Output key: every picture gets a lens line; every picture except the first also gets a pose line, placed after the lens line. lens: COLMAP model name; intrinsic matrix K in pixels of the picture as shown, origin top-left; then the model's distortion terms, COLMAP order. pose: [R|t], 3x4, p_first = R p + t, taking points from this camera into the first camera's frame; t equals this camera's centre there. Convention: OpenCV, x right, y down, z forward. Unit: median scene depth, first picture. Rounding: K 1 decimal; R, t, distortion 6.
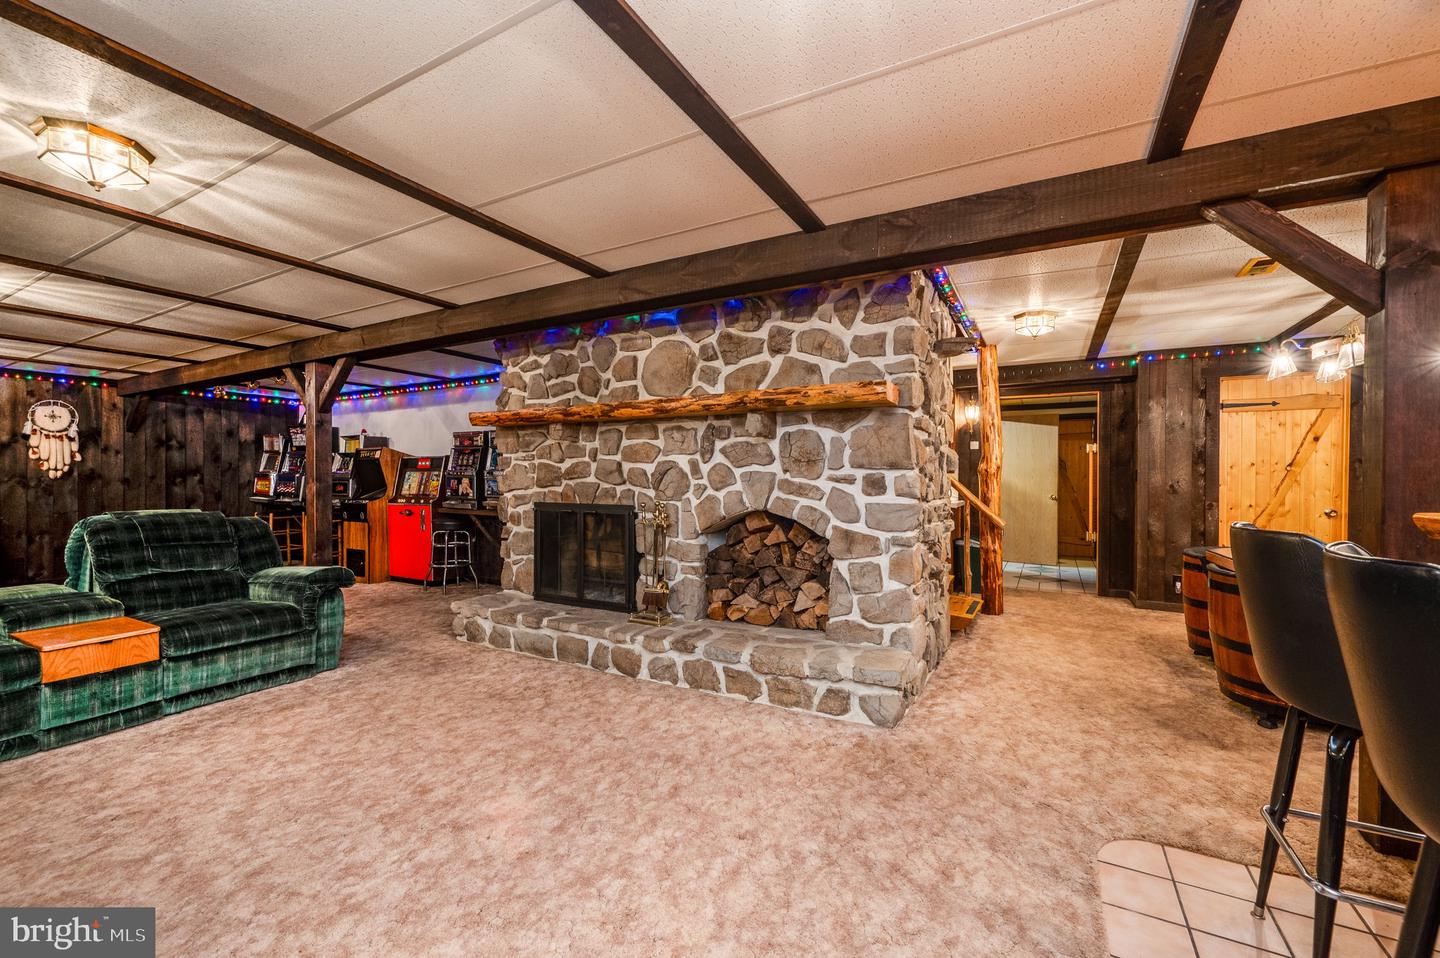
lens RADIAL K [[582.3, 0, 723.9], [0, 582.3, 485.5], [0, 0, 1]] dist [-0.001173, 0.000186]
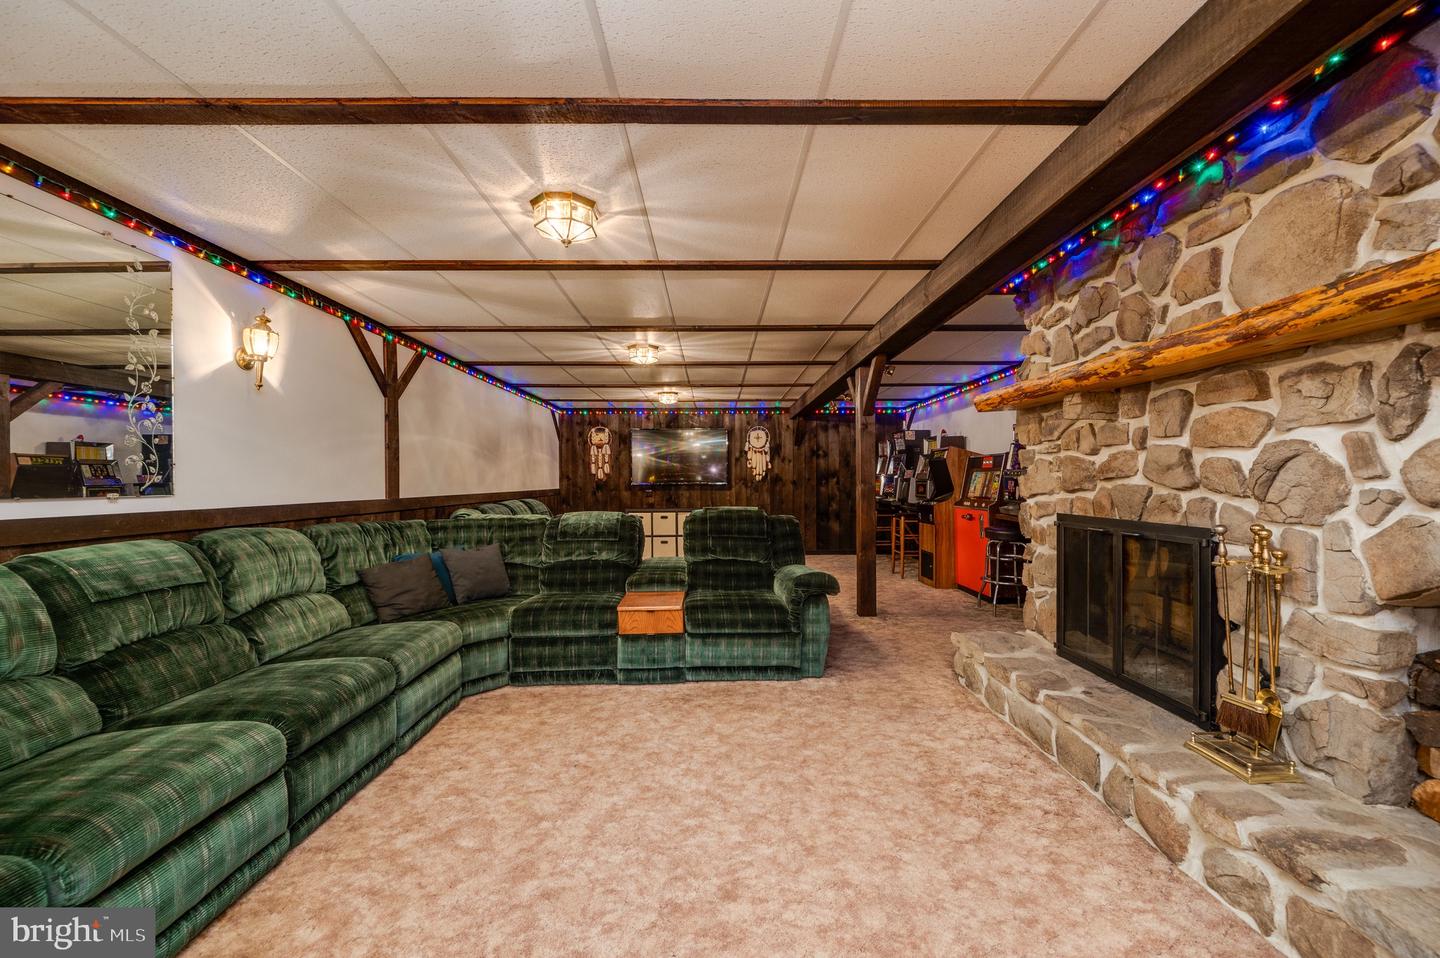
lens RADIAL K [[582.3, 0, 723.9], [0, 582.3, 485.5], [0, 0, 1]] dist [-0.001173, 0.000186]
pose [[0.511312, 0.003522, -0.859388, 0.075763], [-0.003839, 0.999991, 0.001814, -0.004955], [0.859386, 0.002372, 0.511321, 0.348732]]
